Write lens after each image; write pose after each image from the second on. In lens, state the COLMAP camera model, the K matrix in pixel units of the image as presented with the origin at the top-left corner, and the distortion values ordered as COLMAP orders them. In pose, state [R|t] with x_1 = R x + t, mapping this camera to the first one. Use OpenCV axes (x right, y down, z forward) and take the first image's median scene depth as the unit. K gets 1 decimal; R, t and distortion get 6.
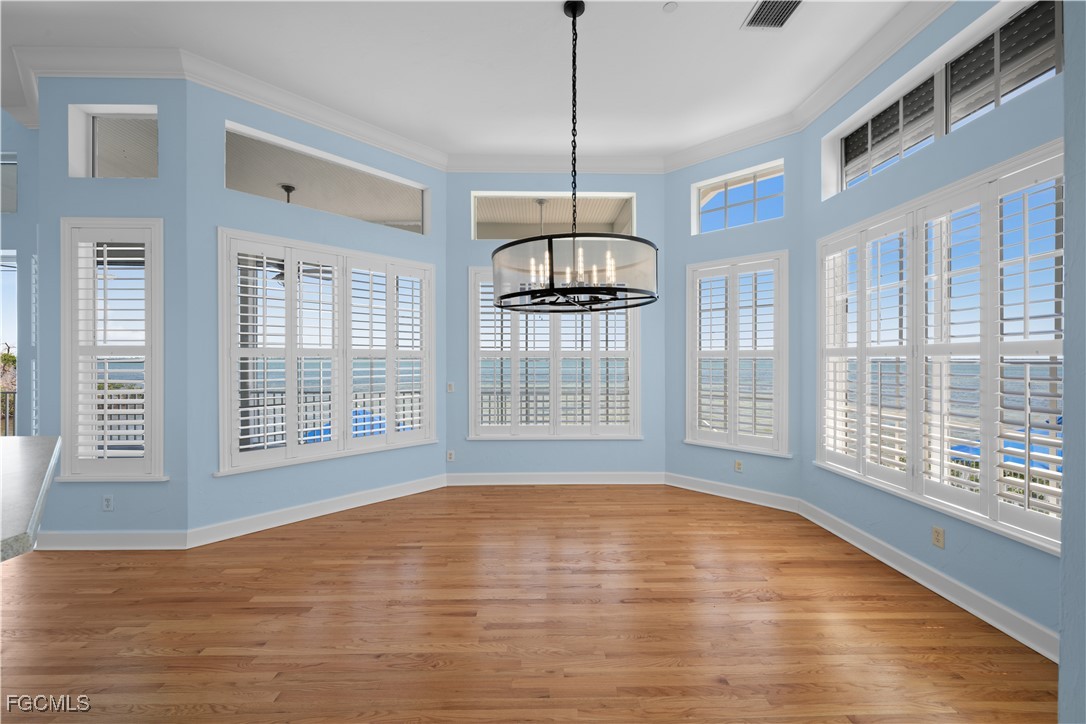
lens RADIAL K [[430.9, 0, 542.9], [0, 430.9, 364.6], [0, 0, 1]] dist [-0.002176, 0.000000]
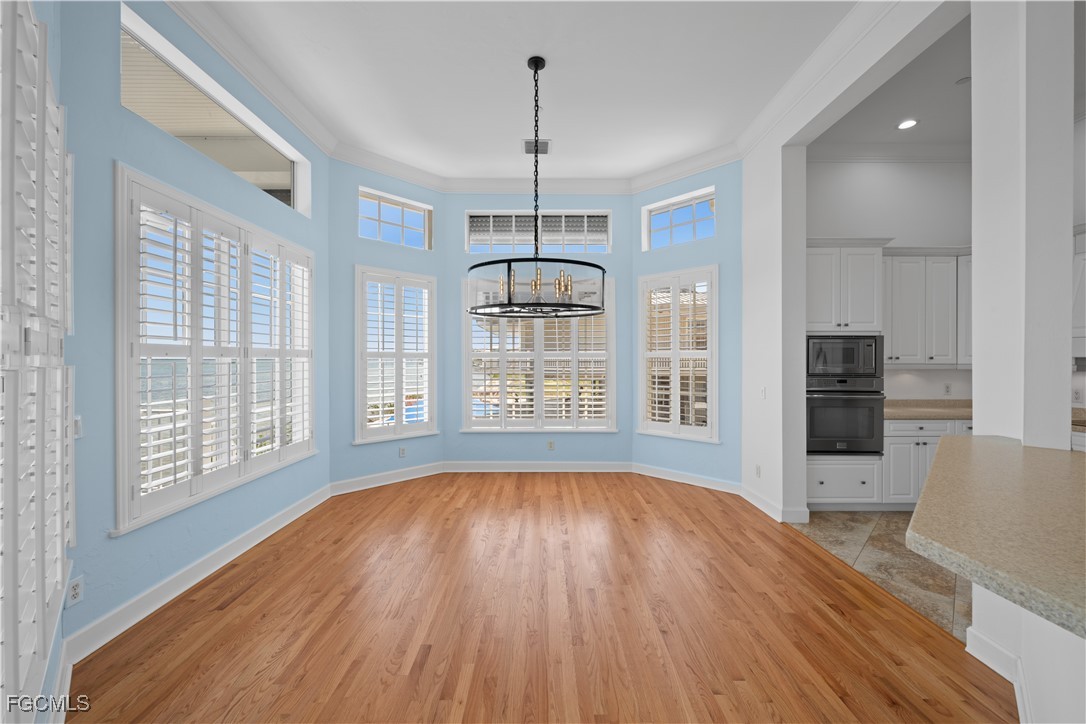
lens RADIAL K [[430.9, 0, 544.1], [0, 430.9, 359.3], [0, 0, 1]] dist [-0.002176, 0.000000]
pose [[0.018837, 0.000478, 0.999822, -0.766212], [0.009365, 0.999956, -0.000654, -0.006813], [-0.999779, 0.009375, 0.018832, 0.662684]]
